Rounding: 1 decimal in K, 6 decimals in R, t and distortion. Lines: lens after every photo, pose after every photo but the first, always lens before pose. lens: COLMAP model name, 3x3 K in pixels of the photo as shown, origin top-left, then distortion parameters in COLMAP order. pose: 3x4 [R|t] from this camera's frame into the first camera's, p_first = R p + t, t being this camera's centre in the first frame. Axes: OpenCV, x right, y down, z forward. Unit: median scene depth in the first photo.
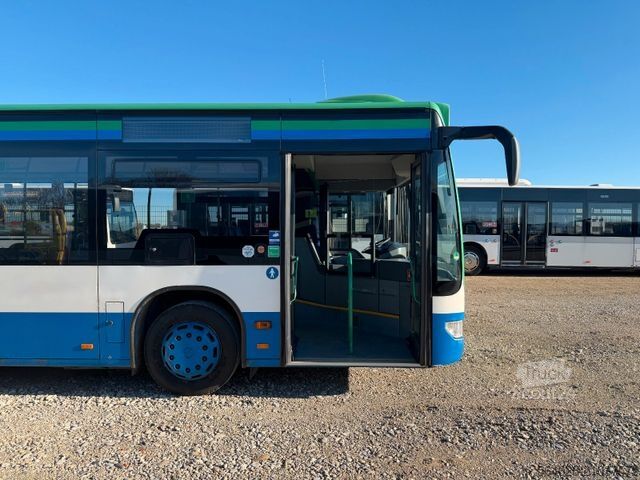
lens RADIAL K [[458.7, 0, 322.0], [0, 458.7, 237.8], [0, 0, 1]] dist [0.015443, 0.000932]
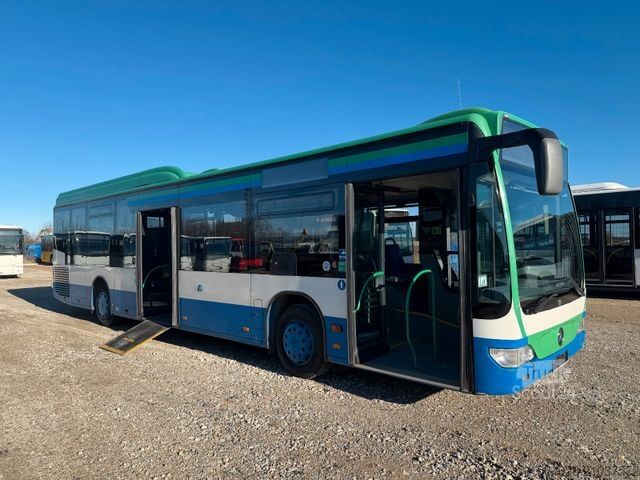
lens RADIAL K [[471.6, 0, 319.8], [0, 471.6, 239.5], [0, 0, 1]] dist [0.007802, -0.003387]
pose [[0.713330, -0.019509, -0.700557, 0.703052], [-0.014393, 0.998994, -0.042475, 0.012173], [0.700681, 0.040382, 0.712331, 0.084043]]
